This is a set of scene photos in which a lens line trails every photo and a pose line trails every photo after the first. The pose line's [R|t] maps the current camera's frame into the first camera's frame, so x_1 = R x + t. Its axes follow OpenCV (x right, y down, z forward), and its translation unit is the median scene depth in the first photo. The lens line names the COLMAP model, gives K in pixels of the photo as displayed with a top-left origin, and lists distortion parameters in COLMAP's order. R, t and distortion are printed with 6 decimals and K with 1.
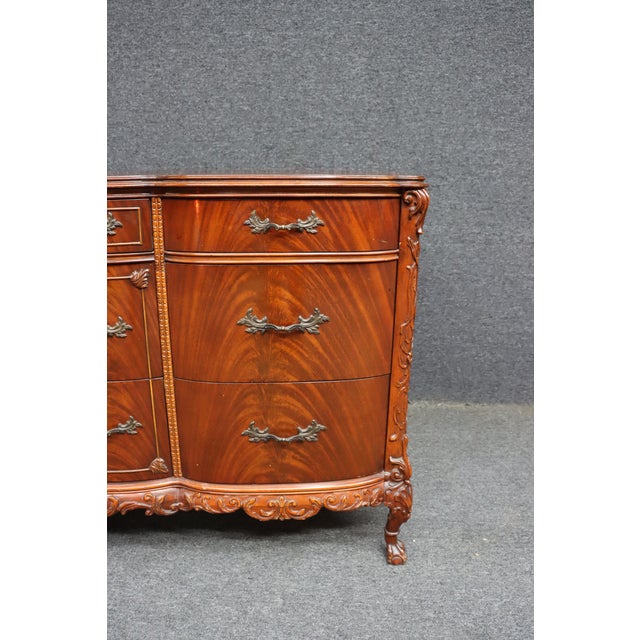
lens RADIAL K [[516.6, 0, 318.1], [0, 516.6, 318.5], [0, 0, 1]] dist [-0.189434, 0.151393]
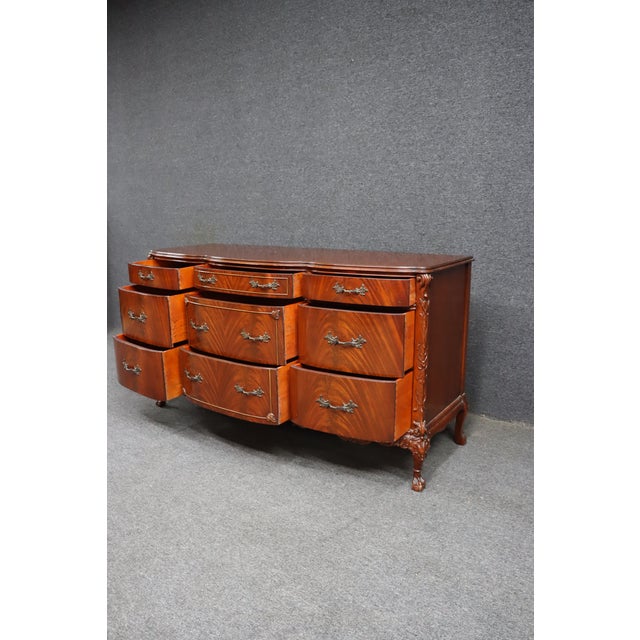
lens RADIAL K [[516.6, 0, 322.1], [0, 516.6, 317.8], [0, 0, 1]] dist [-0.189434, 0.151393]
pose [[0.834506, 0.094546, -0.542827, 0.651711], [-0.140625, 0.989088, -0.043915, 0.034098], [0.532752, 0.112983, 0.838695, -0.561942]]
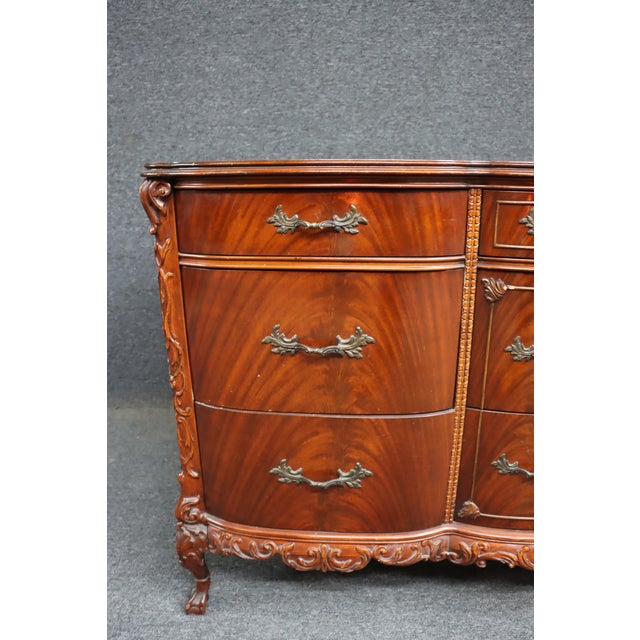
lens RADIAL K [[516.6, 0, 318.8], [0, 516.6, 324.0], [0, 0, 1]] dist [-0.189434, 0.151393]
pose [[0.998956, -0.039947, 0.022171, -0.831399], [0.039545, 0.999050, 0.018294, -0.042788], [-0.022881, -0.017398, 0.999587, 0.141470]]
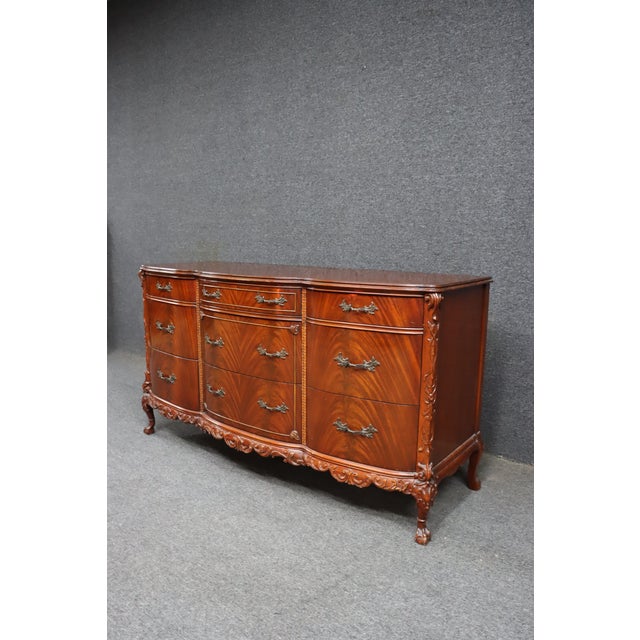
lens RADIAL K [[516.6, 0, 323.5], [0, 516.6, 323.2], [0, 0, 1]] dist [-0.189434, 0.151393]
pose [[0.810878, 0.090387, -0.578193, 0.610548], [-0.169055, 0.982058, -0.083567, 0.029835], [0.560265, 0.165509, 0.811609, -0.377818]]
